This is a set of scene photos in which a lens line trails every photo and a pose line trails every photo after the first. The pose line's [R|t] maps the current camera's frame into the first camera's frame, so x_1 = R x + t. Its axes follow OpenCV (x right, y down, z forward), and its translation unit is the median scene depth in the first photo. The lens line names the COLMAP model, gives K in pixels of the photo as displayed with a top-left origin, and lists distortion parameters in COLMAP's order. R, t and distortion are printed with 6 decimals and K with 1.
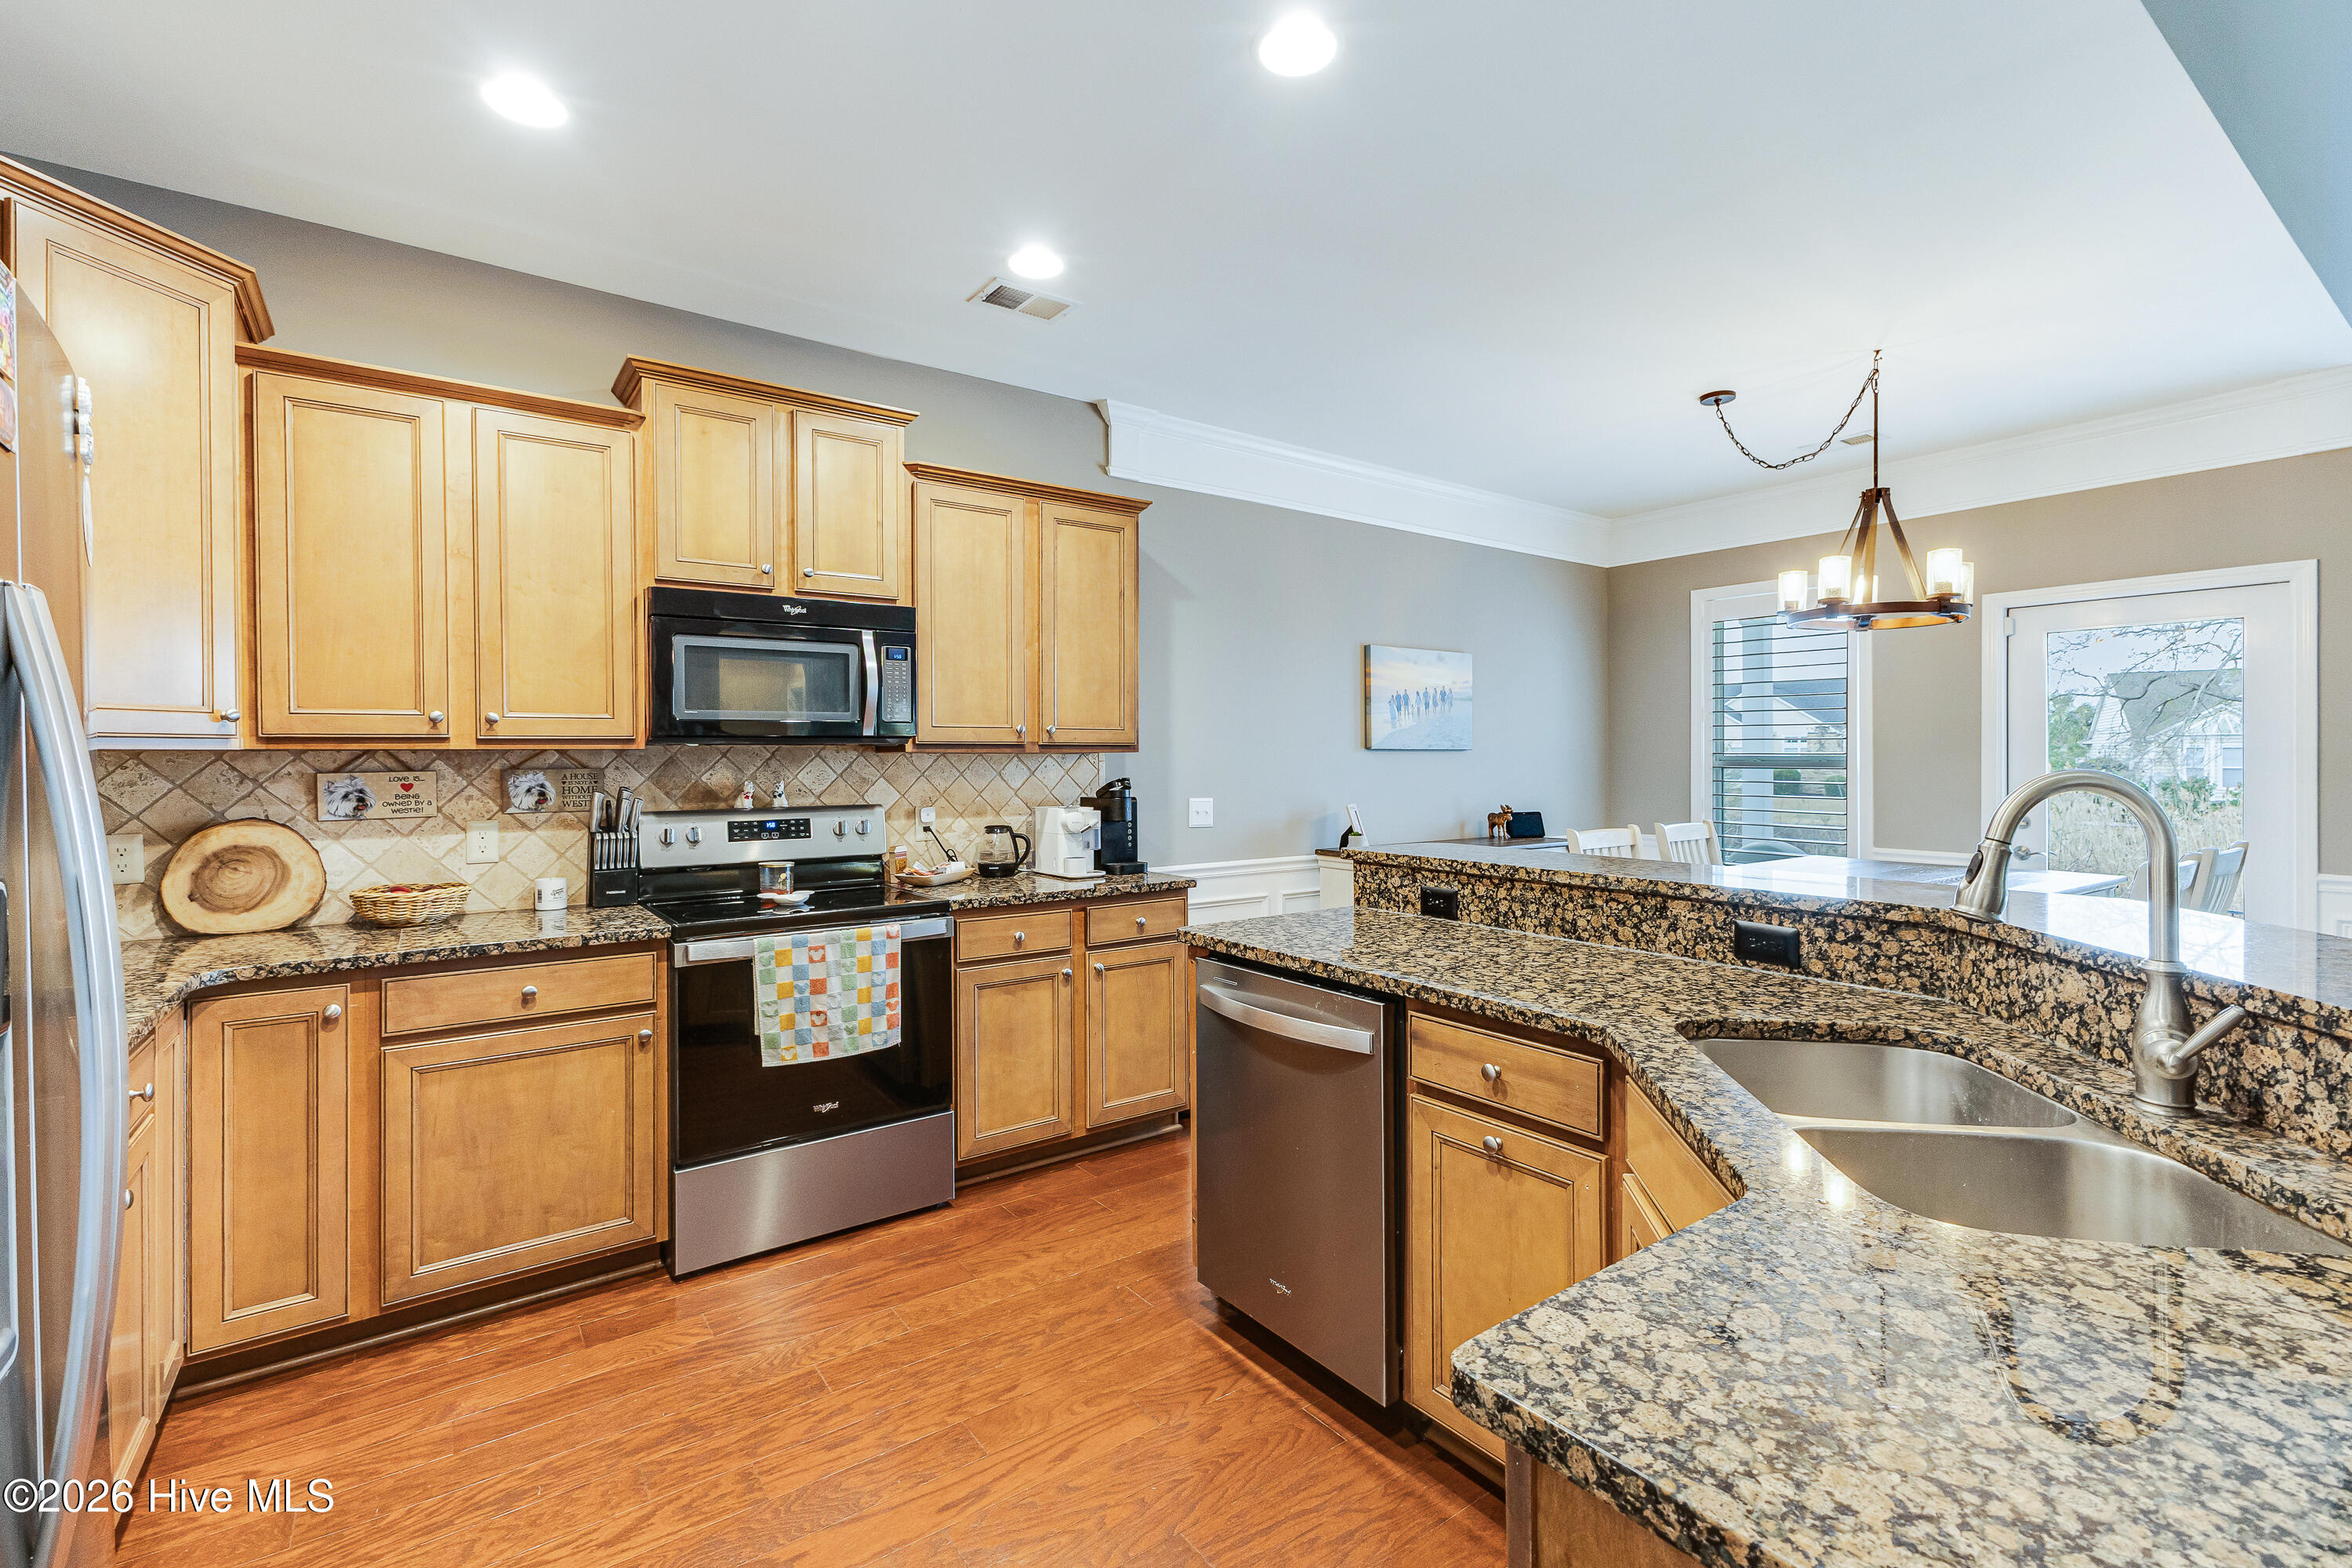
lens RADIAL K [[1044.5, 0, 1189.8], [0, 1044.5, 759.2], [0, 0, 1]] dist [0.002392, 0.000074]
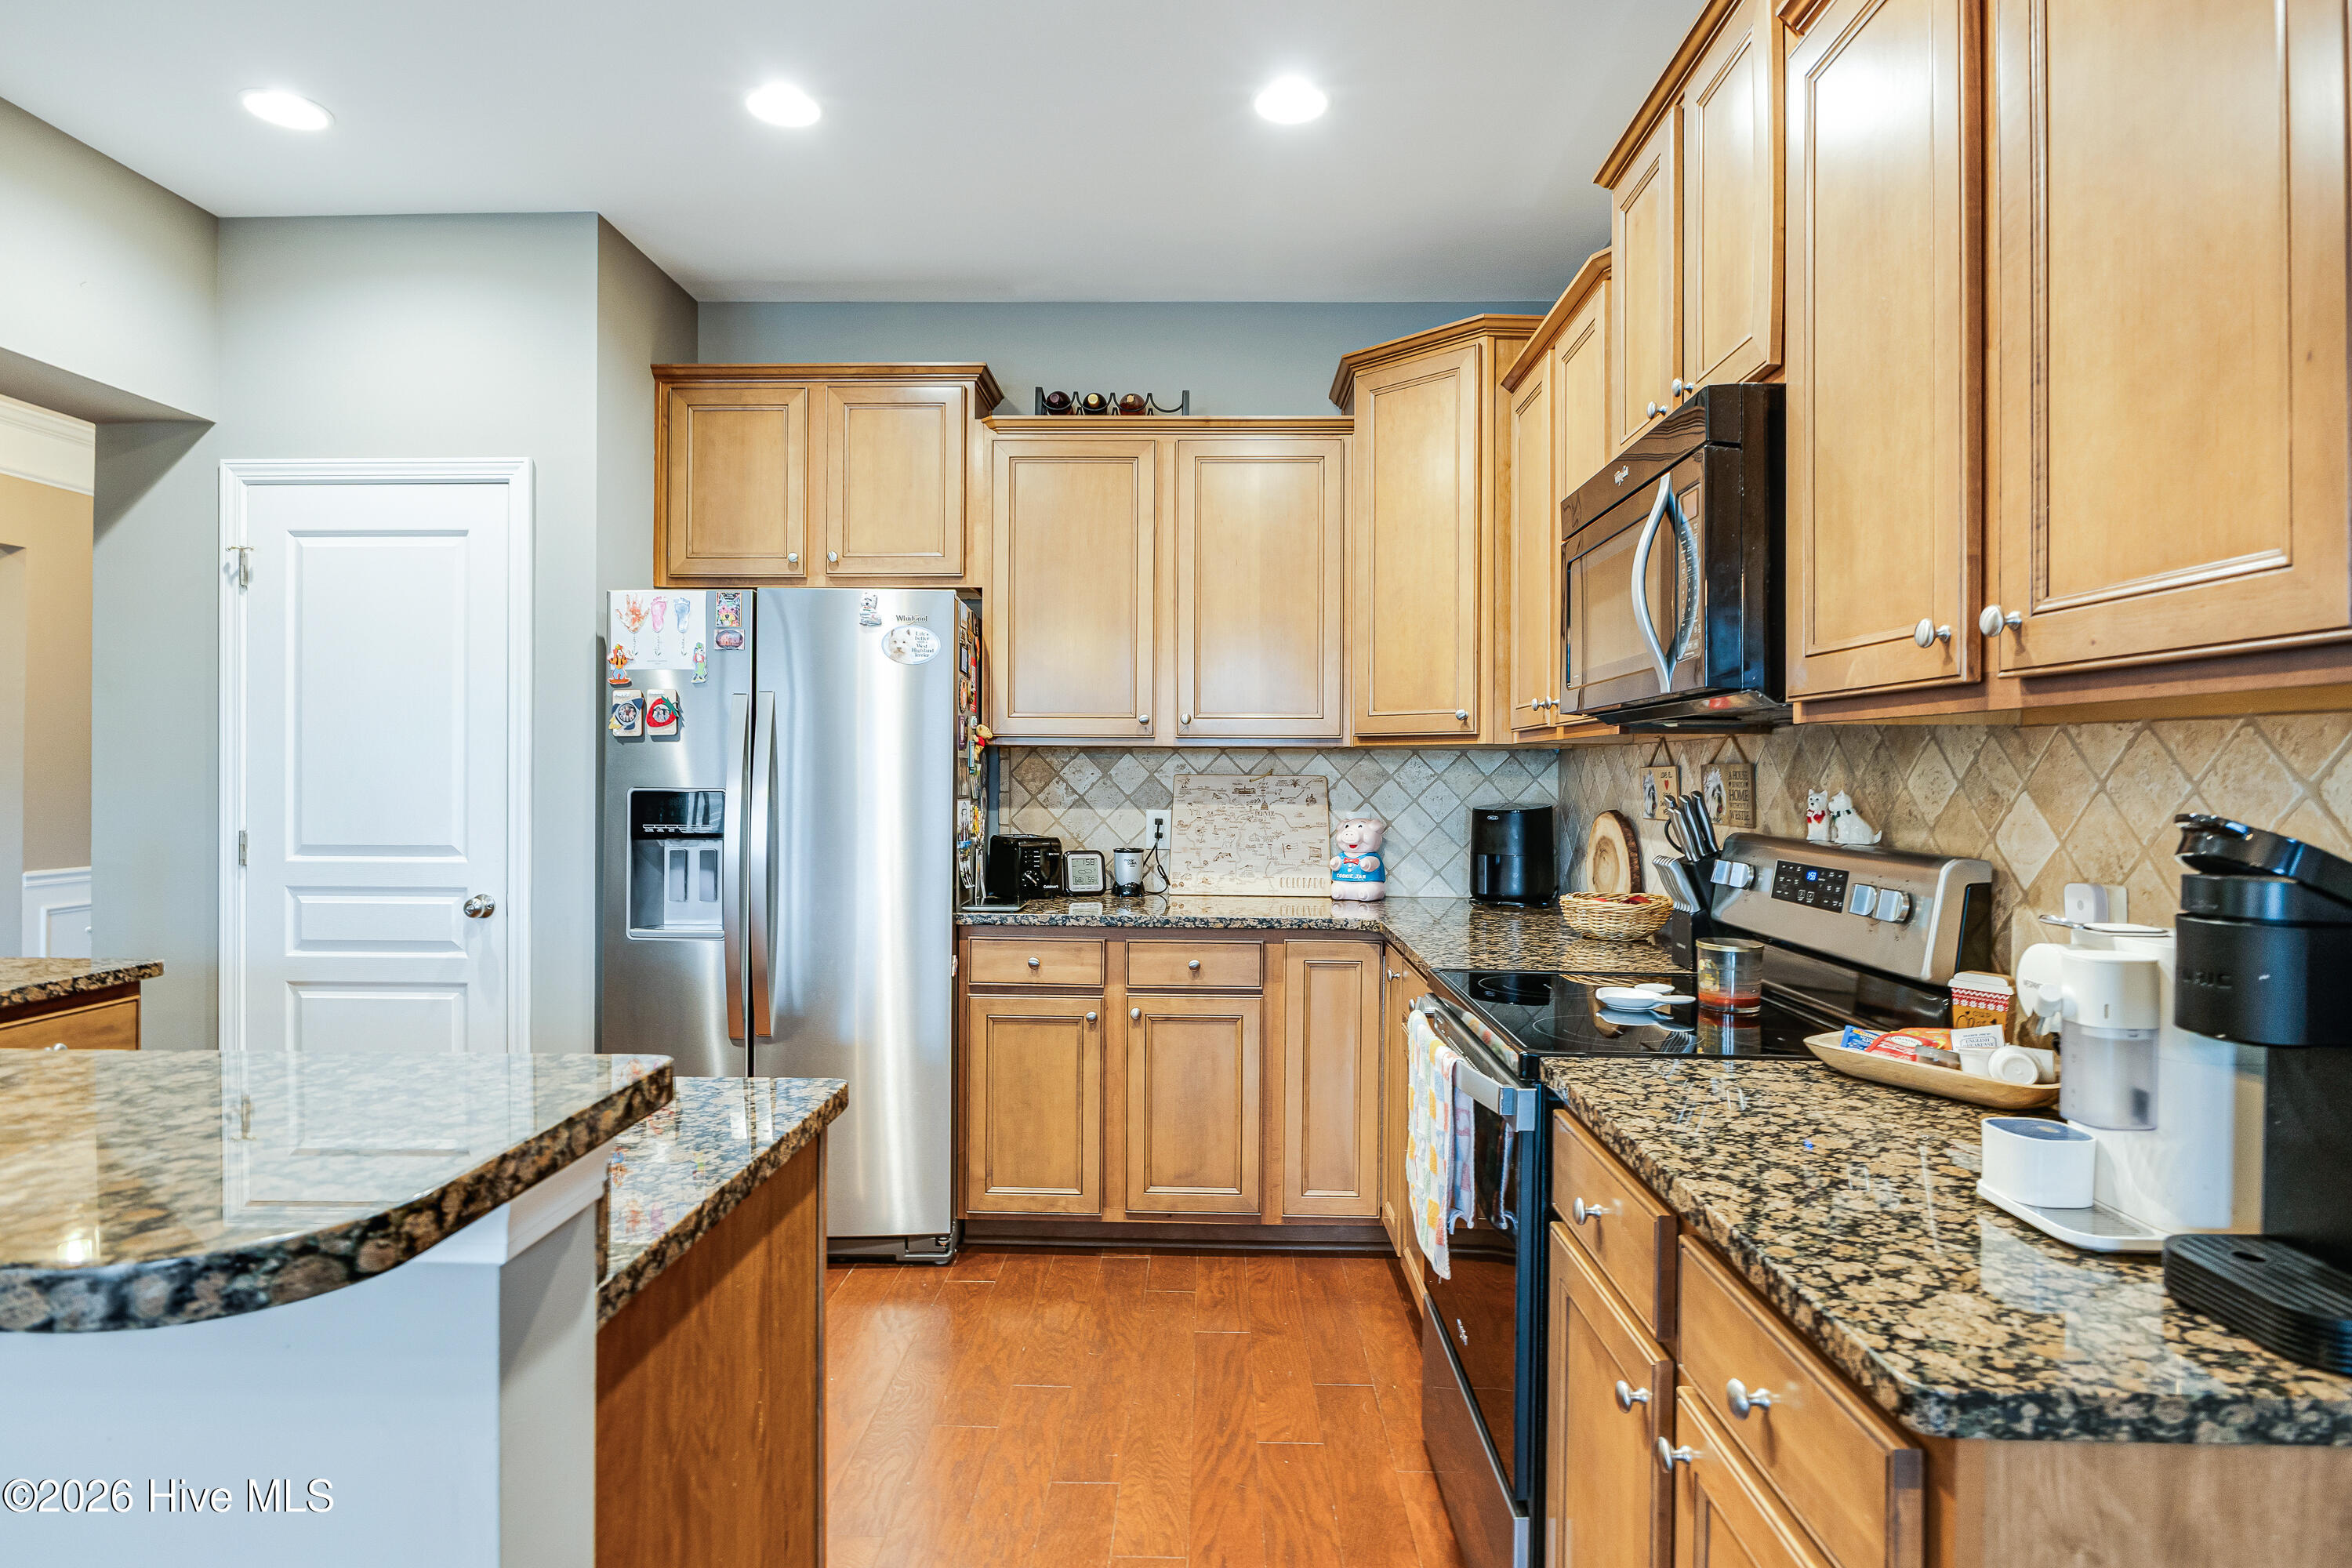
lens RADIAL K [[1295.1, 0, 1179.0], [0, 1295.1, 774.9], [0, 0, 1]] dist [-0.002199, -0.000323]
pose [[-0.614833, 0.006048, -0.788634, 0.300404], [-0.000611, 0.999967, 0.008145, 0.009318], [0.788657, 0.005490, -0.614809, 1.207237]]
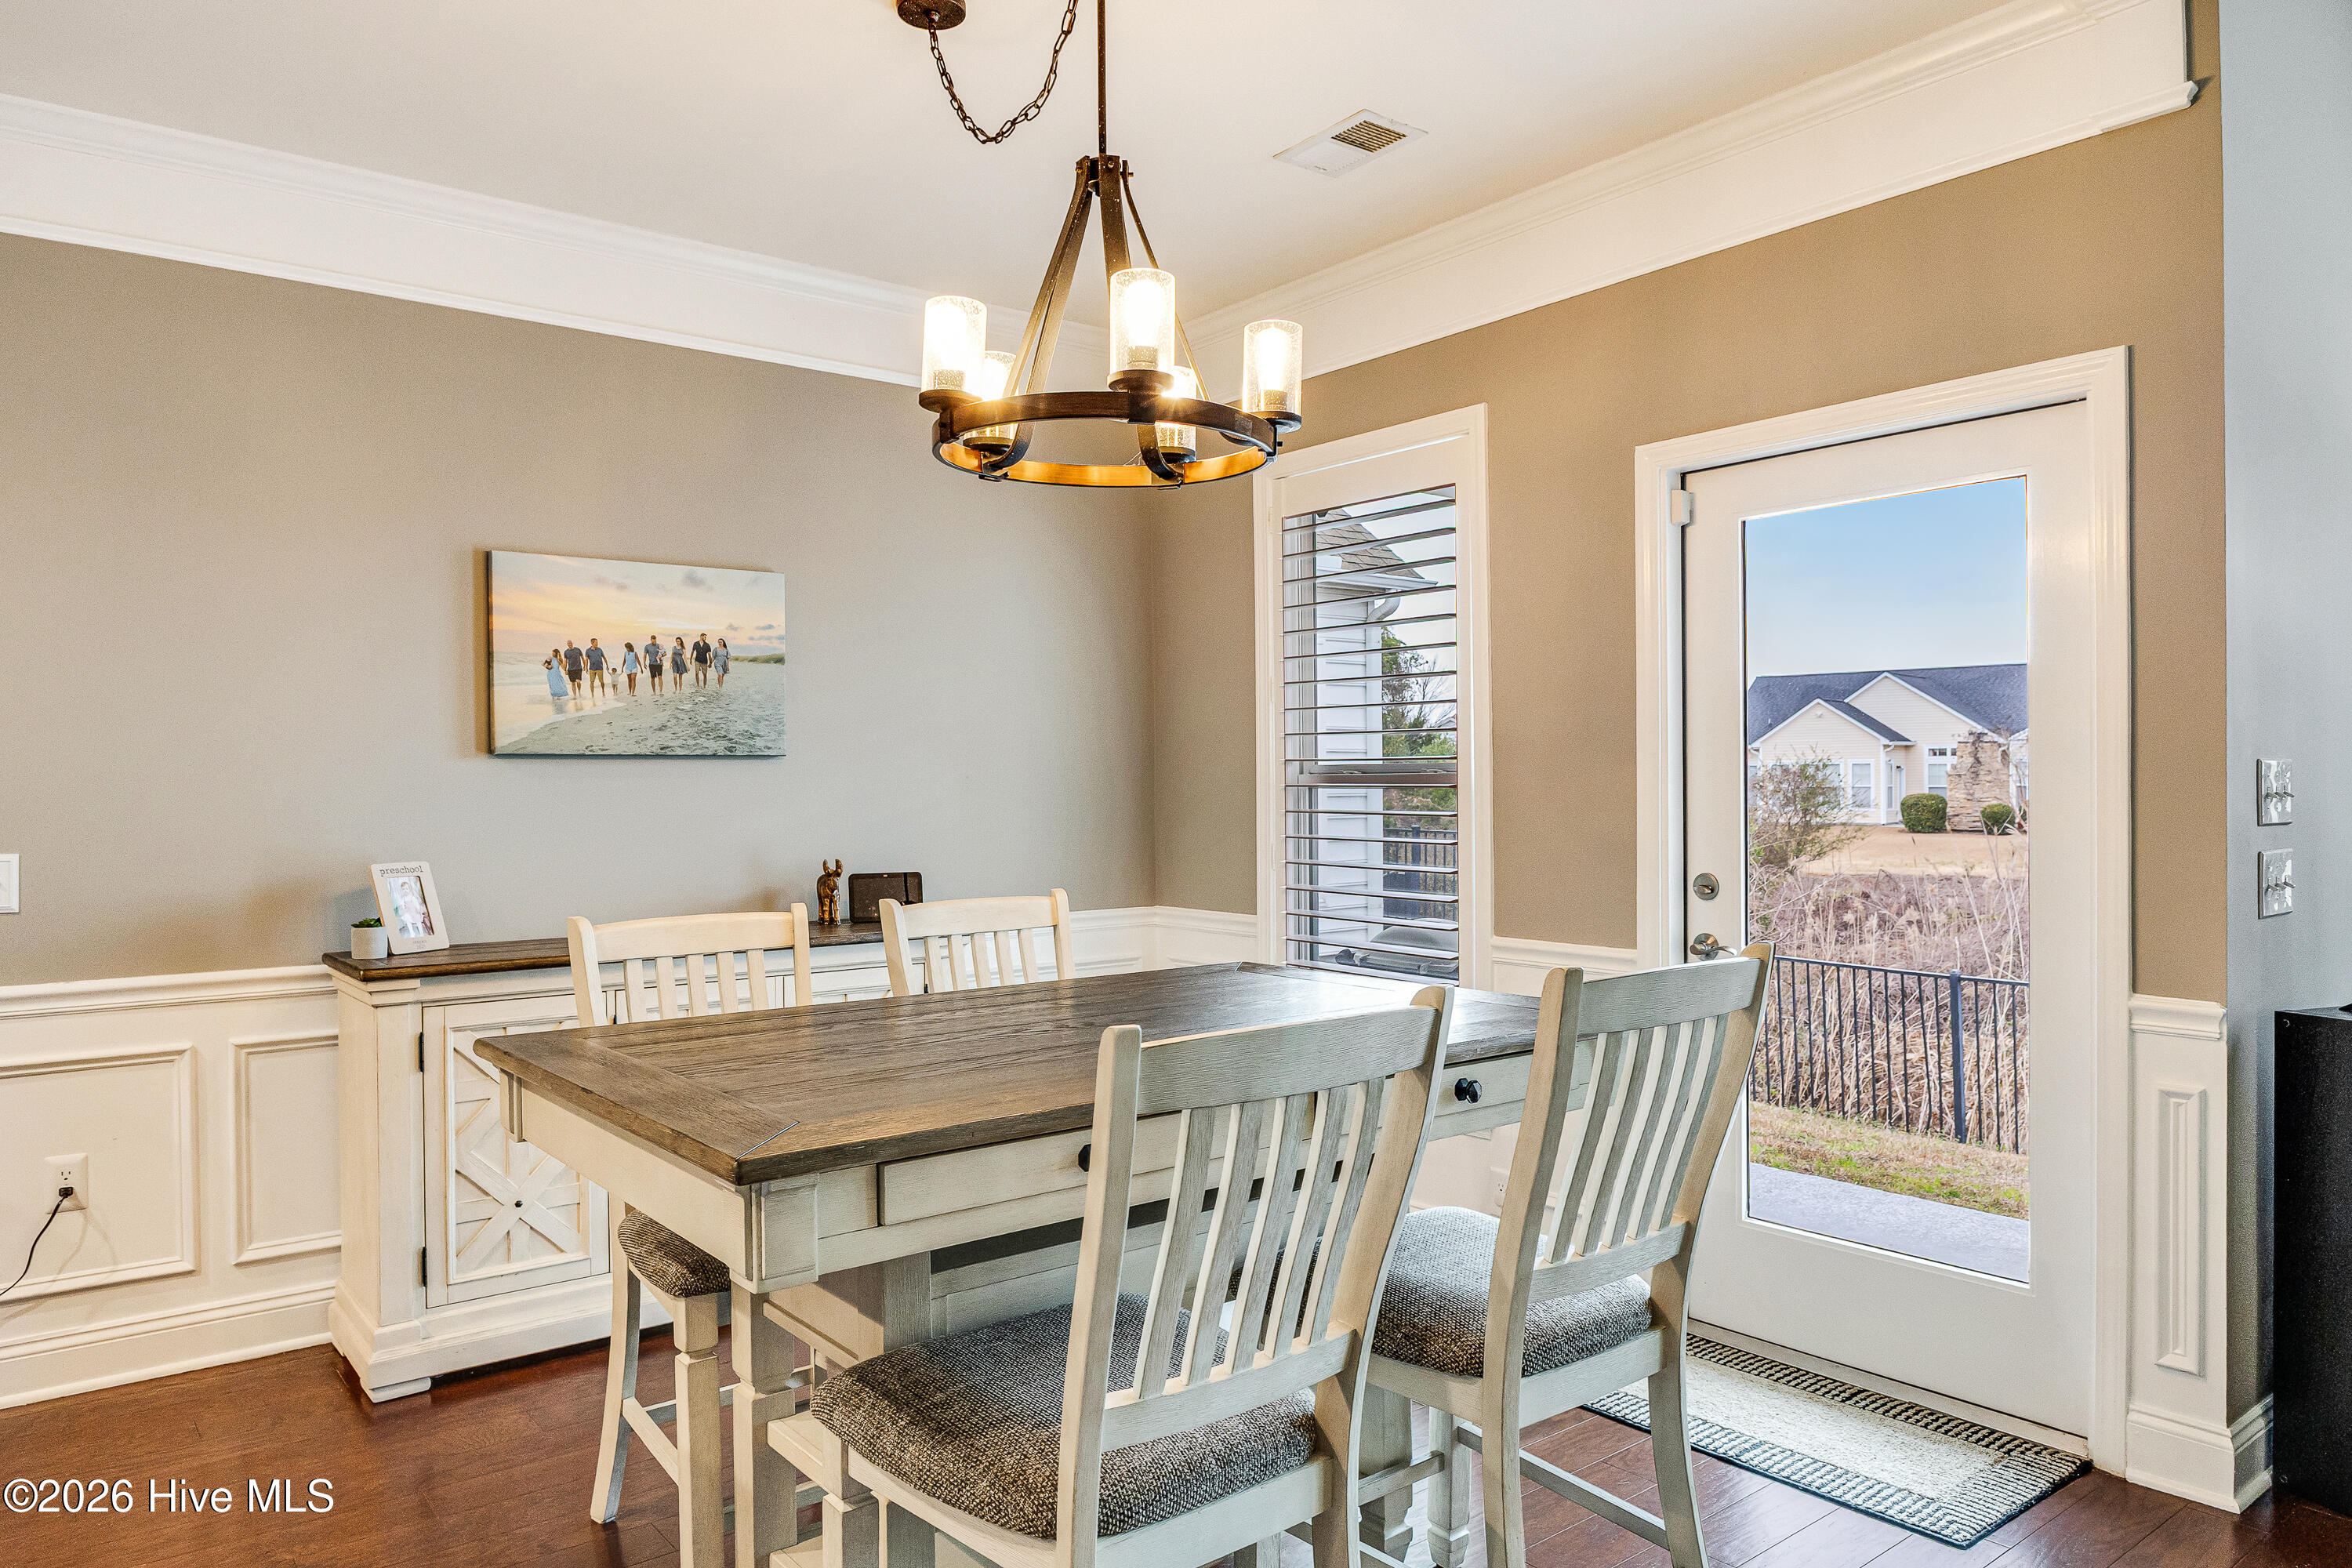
lens RADIAL K [[1519.5, 0, 1168.8], [0, 1519.5, 787.0], [0, 0, 1]] dist [-0.004574, -0.000734]
pose [[0.999571, -0.007377, 0.028347, 0.773731], [0.007324, 0.999971, 0.001967, 0.011600], [-0.028361, -0.001758, 0.999596, 0.396593]]
